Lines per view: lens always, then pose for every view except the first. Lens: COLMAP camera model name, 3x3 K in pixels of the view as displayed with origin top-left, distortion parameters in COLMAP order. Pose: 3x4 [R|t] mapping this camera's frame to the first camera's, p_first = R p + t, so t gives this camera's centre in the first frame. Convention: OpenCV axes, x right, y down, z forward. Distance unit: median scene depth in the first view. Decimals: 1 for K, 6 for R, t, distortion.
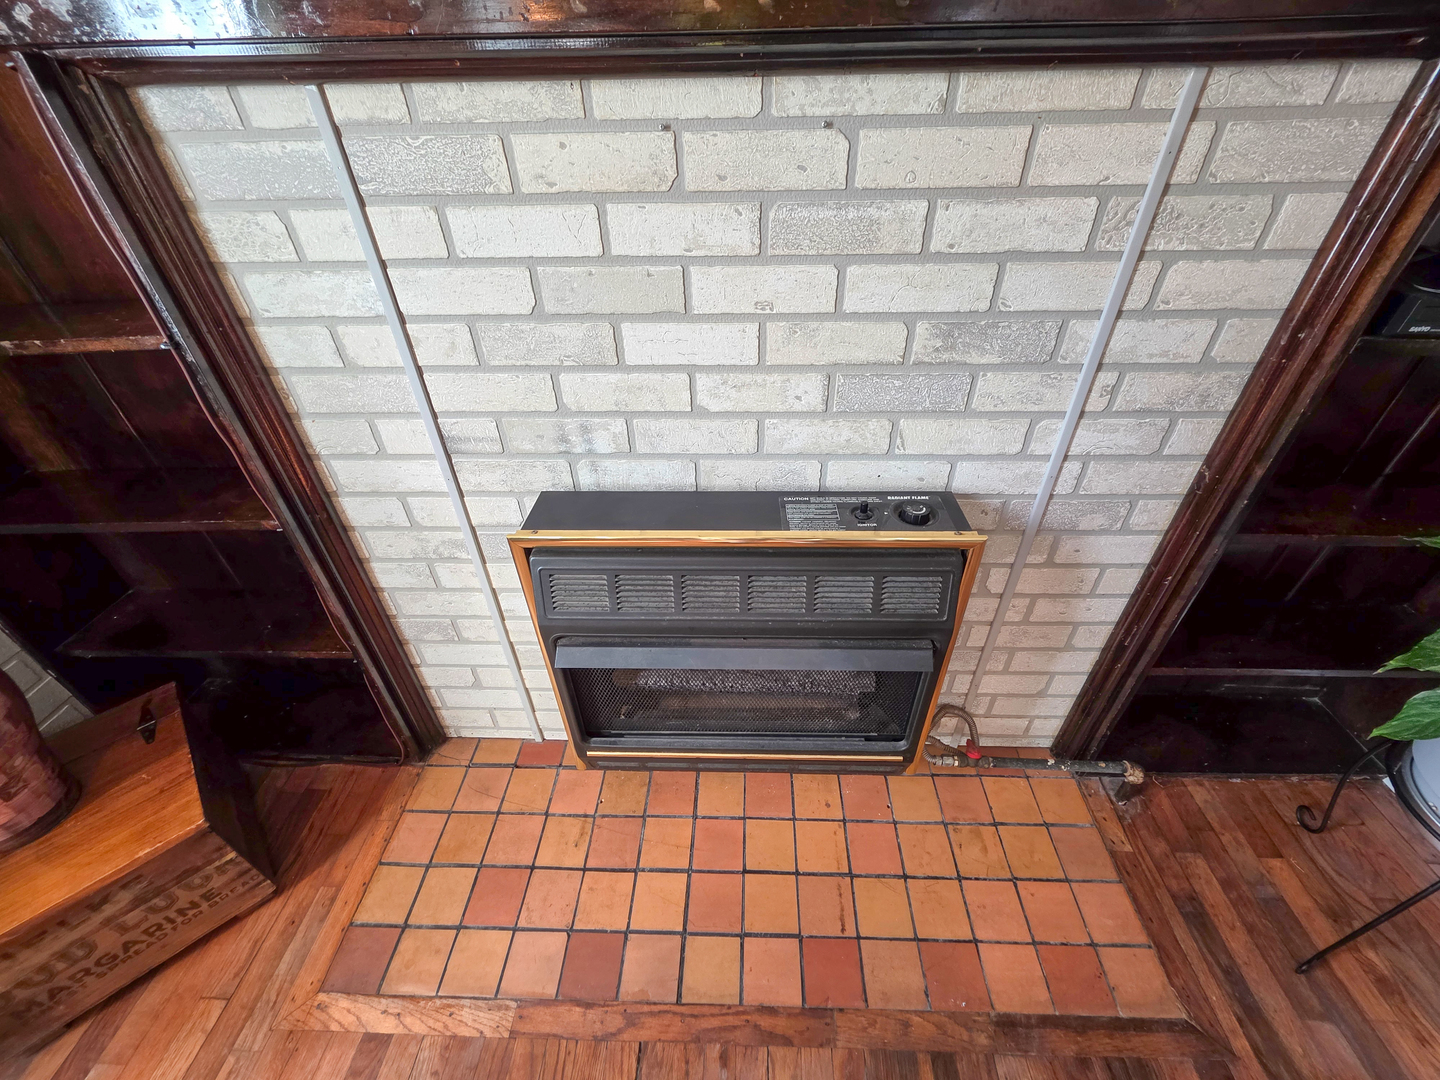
lens RADIAL K [[572.7, 0, 728.0], [0, 572.7, 538.5], [0, 0, 1]] dist [0.000655, -0.000247]
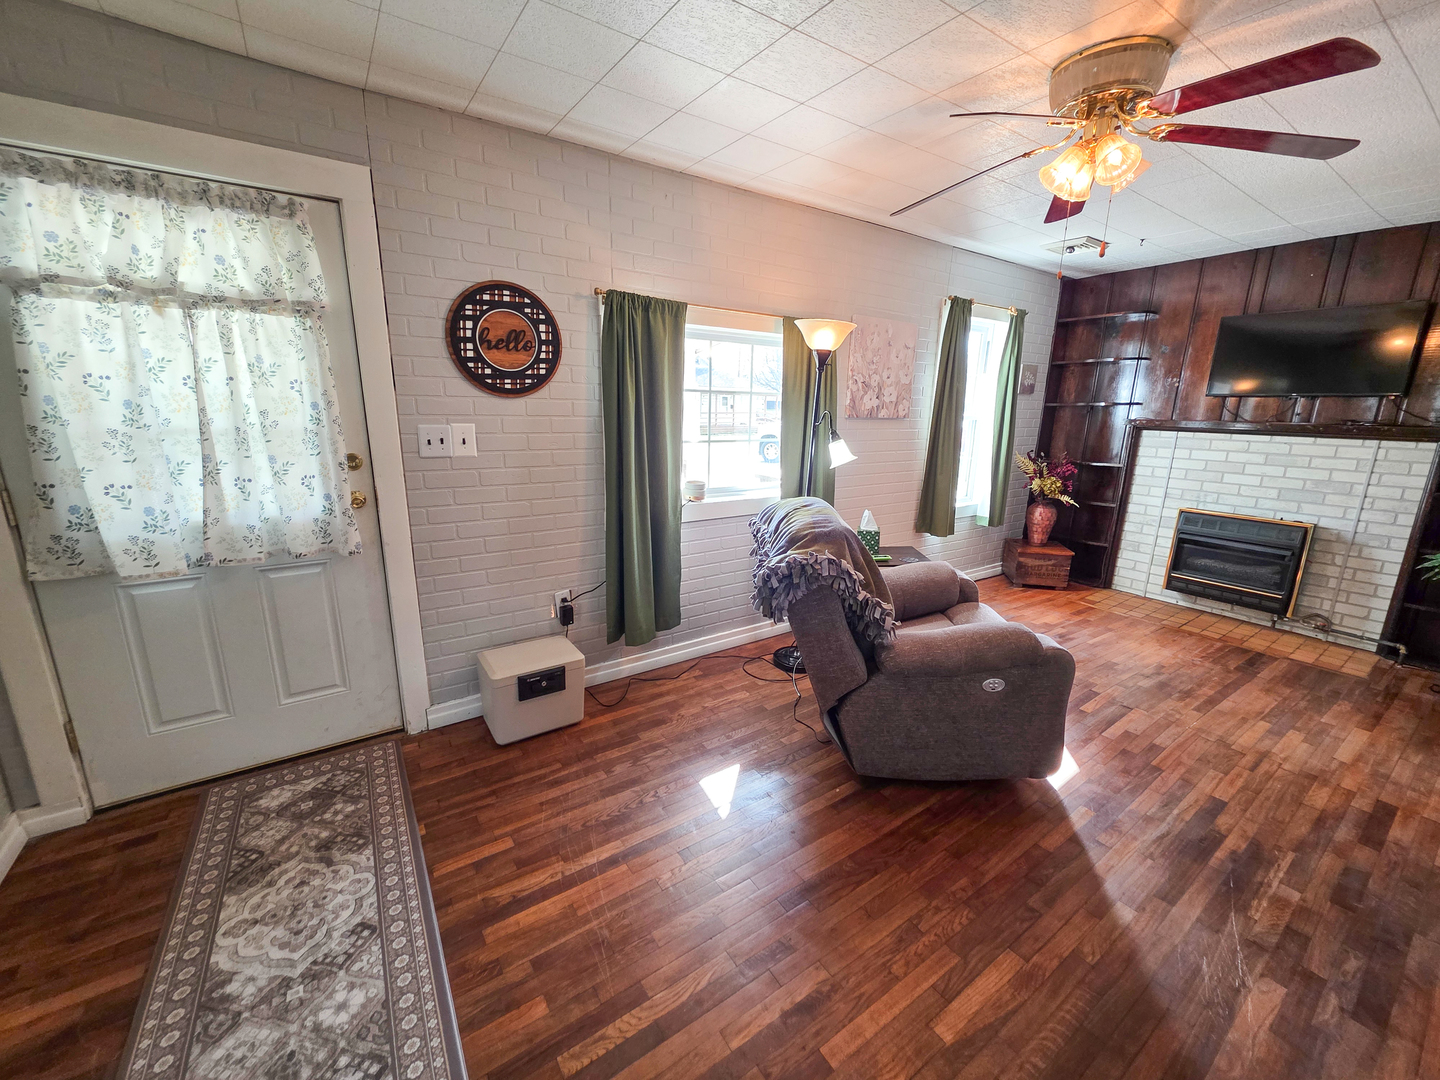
lens RADIAL K [[572.7, 0, 728.0], [0, 572.7, 538.5], [0, 0, 1]] dist [0.000655, -0.000247]
pose [[0.592468, 0.210366, -0.777643, 1.033495], [-0.508550, 0.846317, -0.158508, 2.562465], [0.624788, 0.489381, 0.608397, -3.690083]]
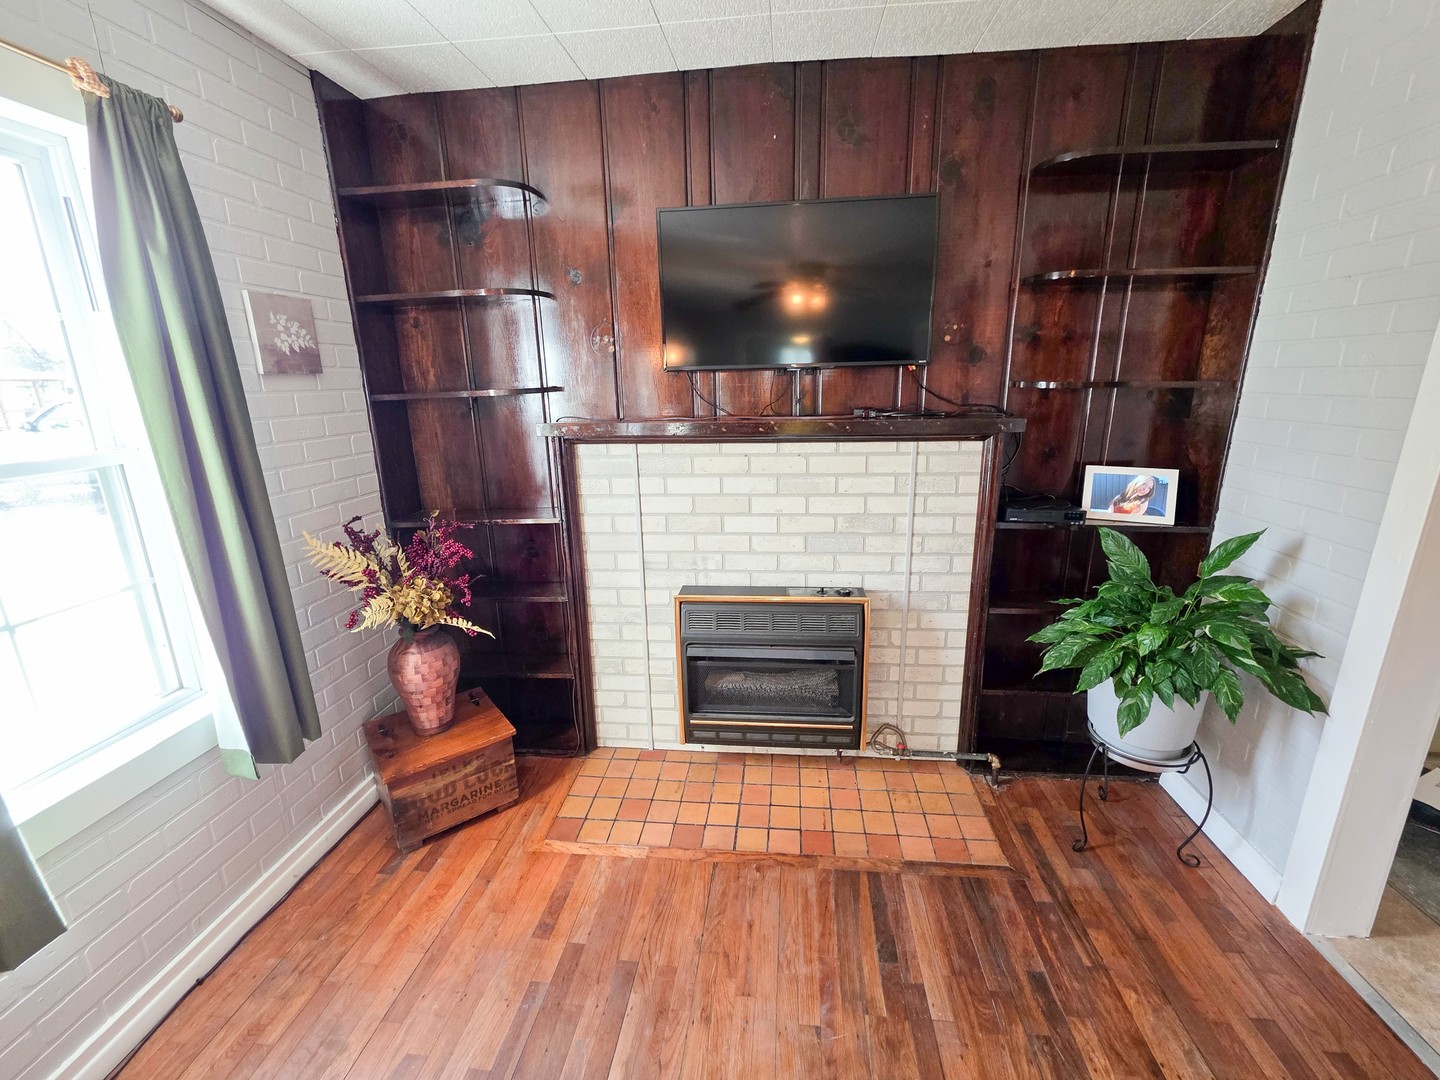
lens RADIAL K [[594.8, 0, 727.9], [0, 594.8, 538.9], [0, 0, 1]] dist [-0.000797, -0.000265]
pose [[0.997563, 0.013275, -0.068498, 0.014246], [-0.038090, 0.926151, -0.375226, 0.624170], [0.058458, 0.376920, 0.924399, -1.245452]]
